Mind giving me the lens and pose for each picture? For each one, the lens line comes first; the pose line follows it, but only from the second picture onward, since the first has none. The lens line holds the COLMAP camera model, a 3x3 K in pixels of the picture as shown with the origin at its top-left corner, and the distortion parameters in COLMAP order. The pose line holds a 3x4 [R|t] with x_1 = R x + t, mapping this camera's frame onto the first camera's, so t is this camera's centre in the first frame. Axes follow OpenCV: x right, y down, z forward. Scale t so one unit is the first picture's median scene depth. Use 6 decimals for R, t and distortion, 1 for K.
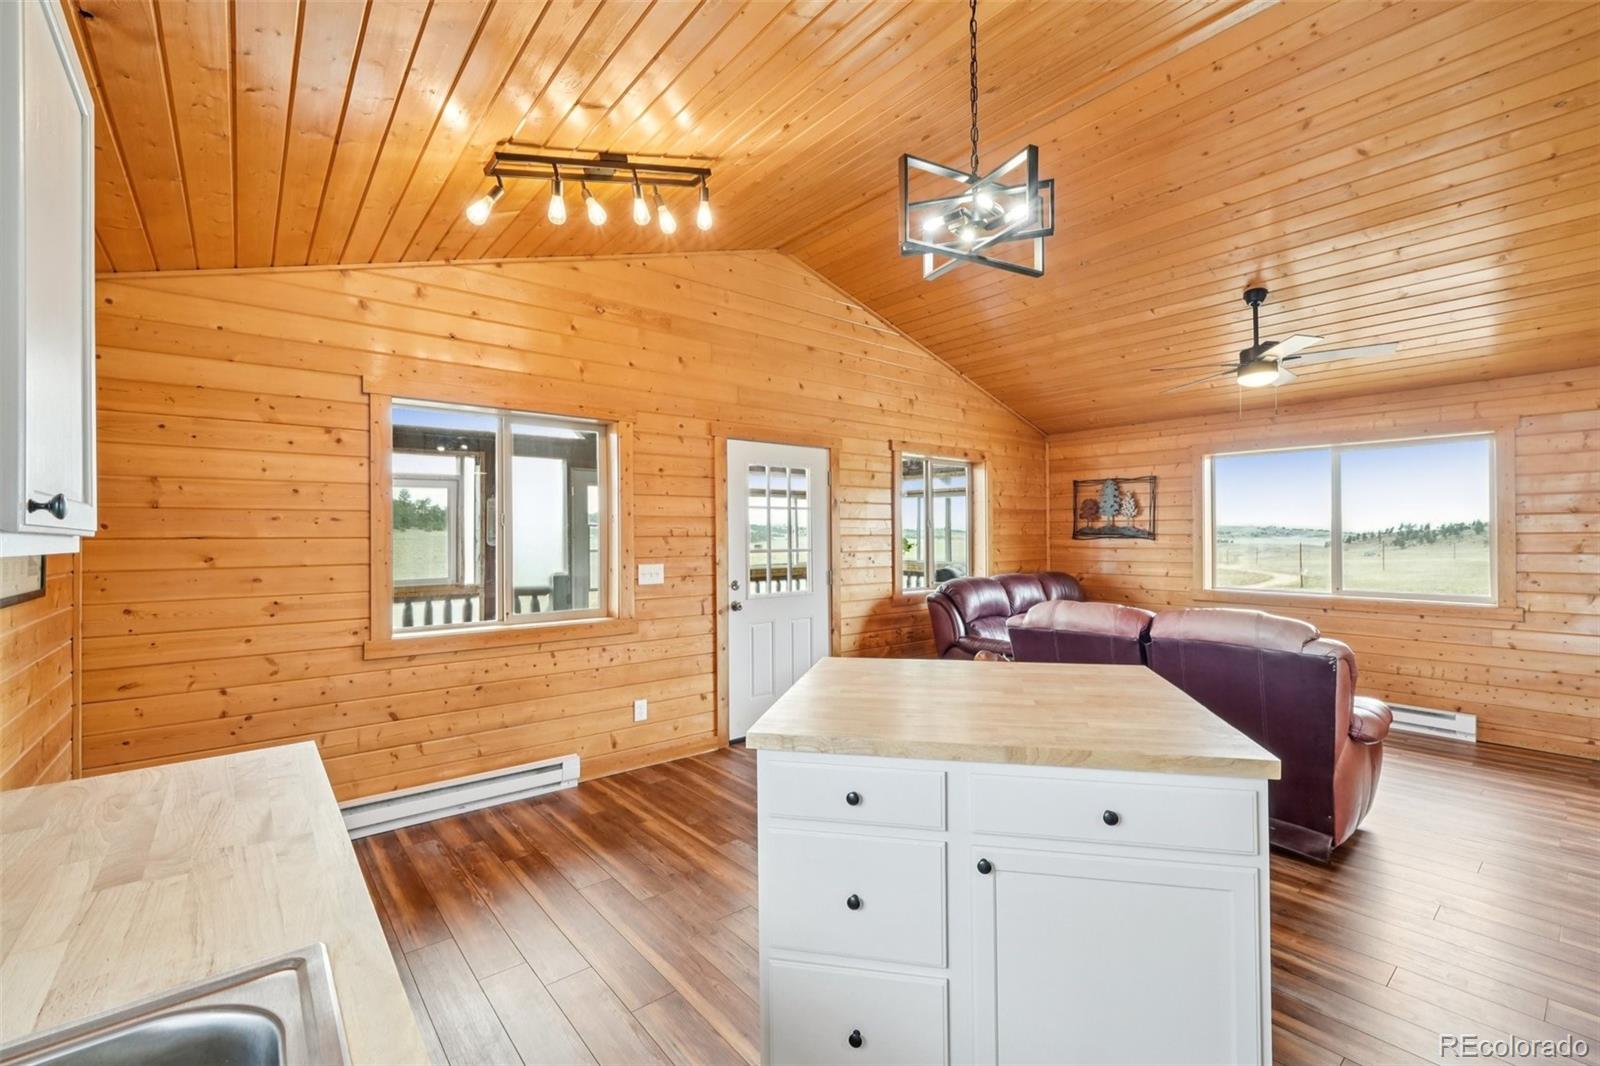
lens RADIAL K [[692.9, 0, 803.3], [0, 692.9, 535.9], [0, 0, 1]] dist [-0.002169, 0.000401]
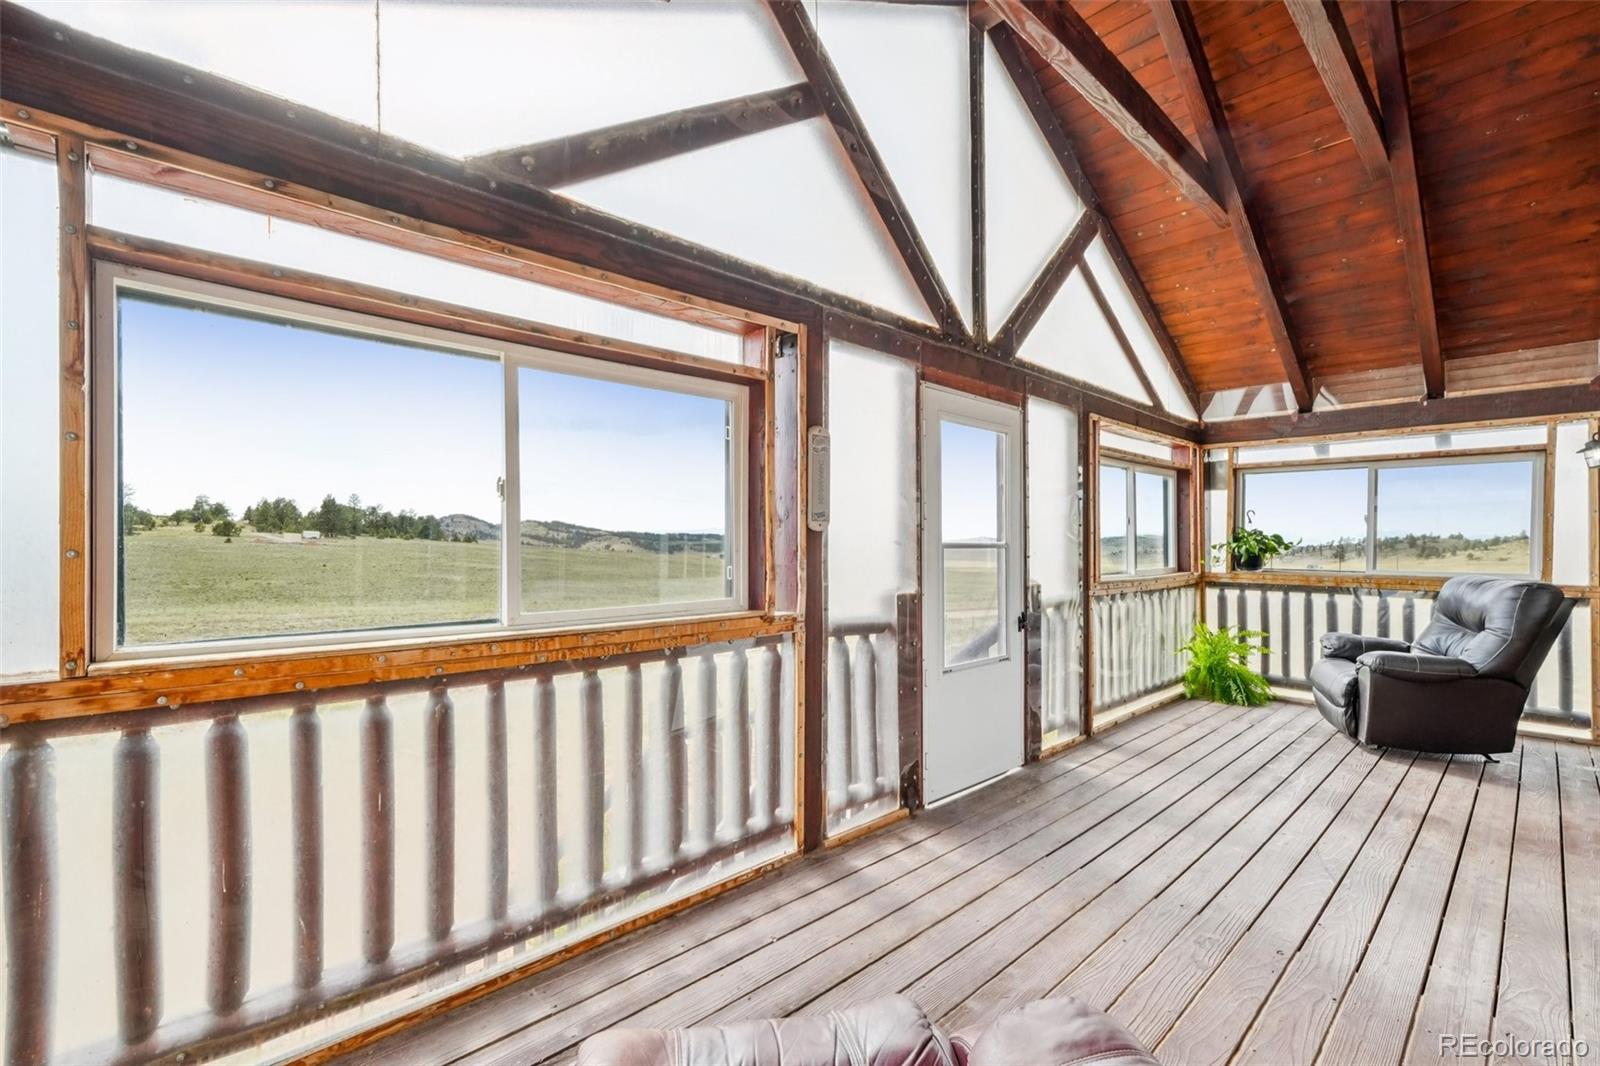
lens RADIAL K [[692.9, 0, 799.9], [0, 692.9, 544.6], [0, 0, 1]] dist [-0.002169, 0.000401]
pose [[0.998459, 0.005046, 0.055262, -0.459023], [-0.004900, 0.999984, -0.002786, 0.022686], [-0.055276, 0.002511, 0.998468, 0.512505]]
